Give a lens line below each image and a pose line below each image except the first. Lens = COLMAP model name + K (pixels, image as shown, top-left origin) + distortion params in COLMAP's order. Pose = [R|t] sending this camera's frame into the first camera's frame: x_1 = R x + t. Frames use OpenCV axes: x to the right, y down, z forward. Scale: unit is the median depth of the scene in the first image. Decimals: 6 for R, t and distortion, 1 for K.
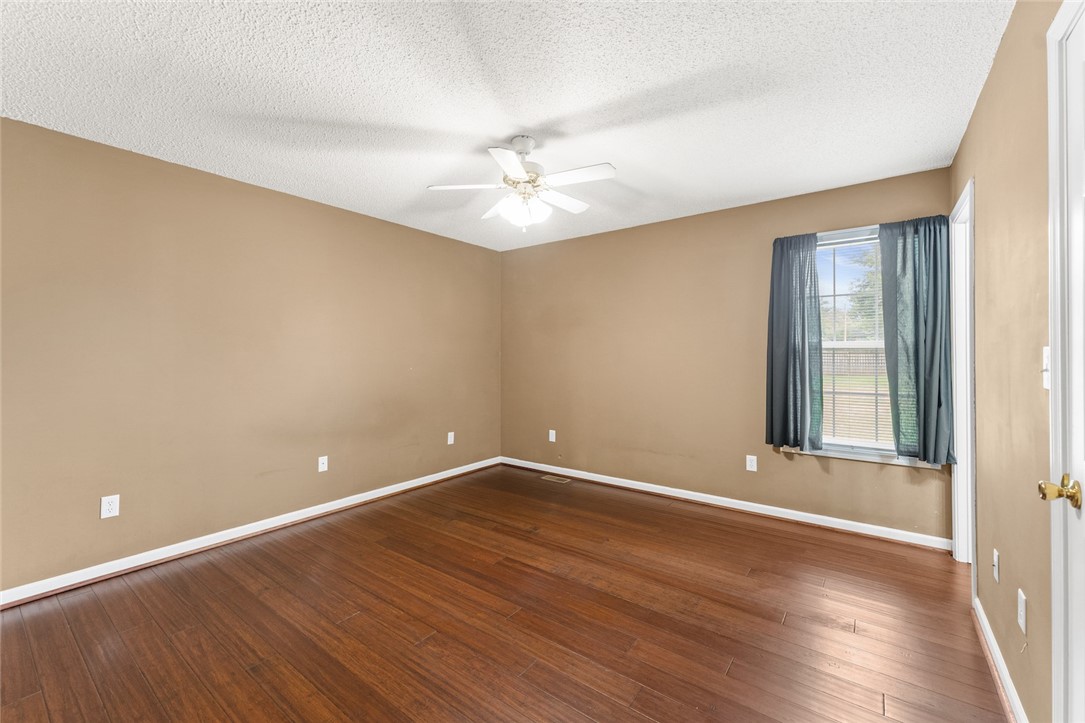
lens RADIAL K [[434.1, 0, 545.3], [0, 434.1, 362.9], [0, 0, 1]] dist [0.002125, 0.000180]
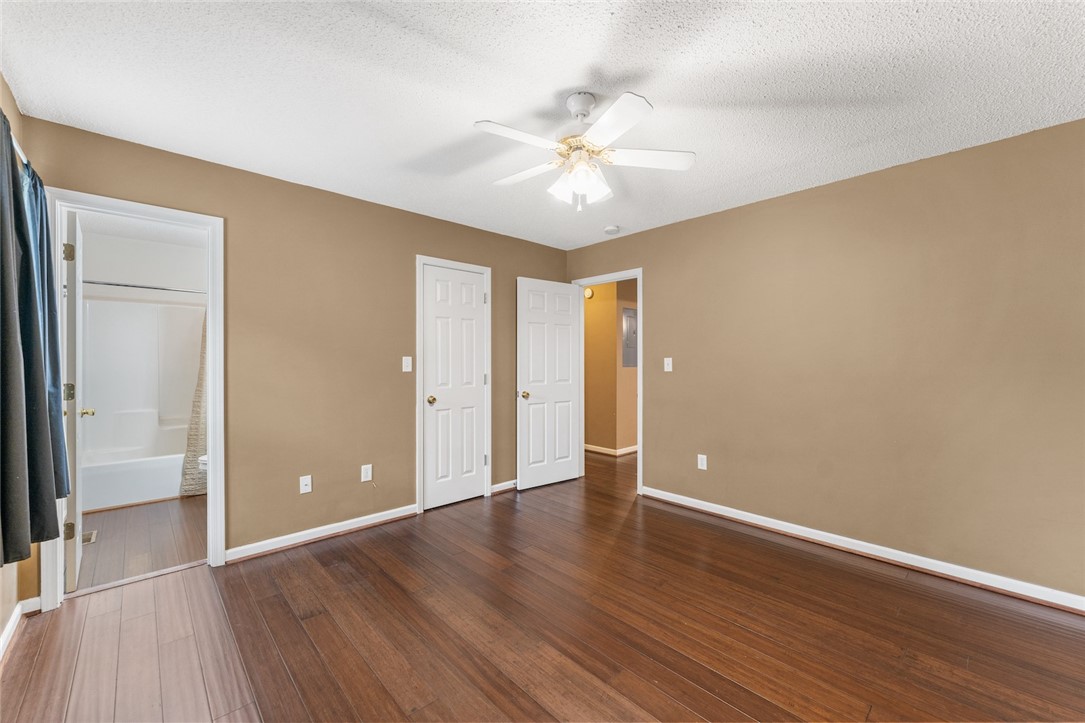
lens RADIAL K [[434.1, 0, 545.3], [0, 434.1, 362.9], [0, 0, 1]] dist [0.002125, 0.000180]
pose [[-0.983134, 0.000544, 0.182886, -0.126186], [0.003349, 0.999881, 0.015030, -0.021645], [-0.182856, 0.015389, -0.983019, 1.713980]]
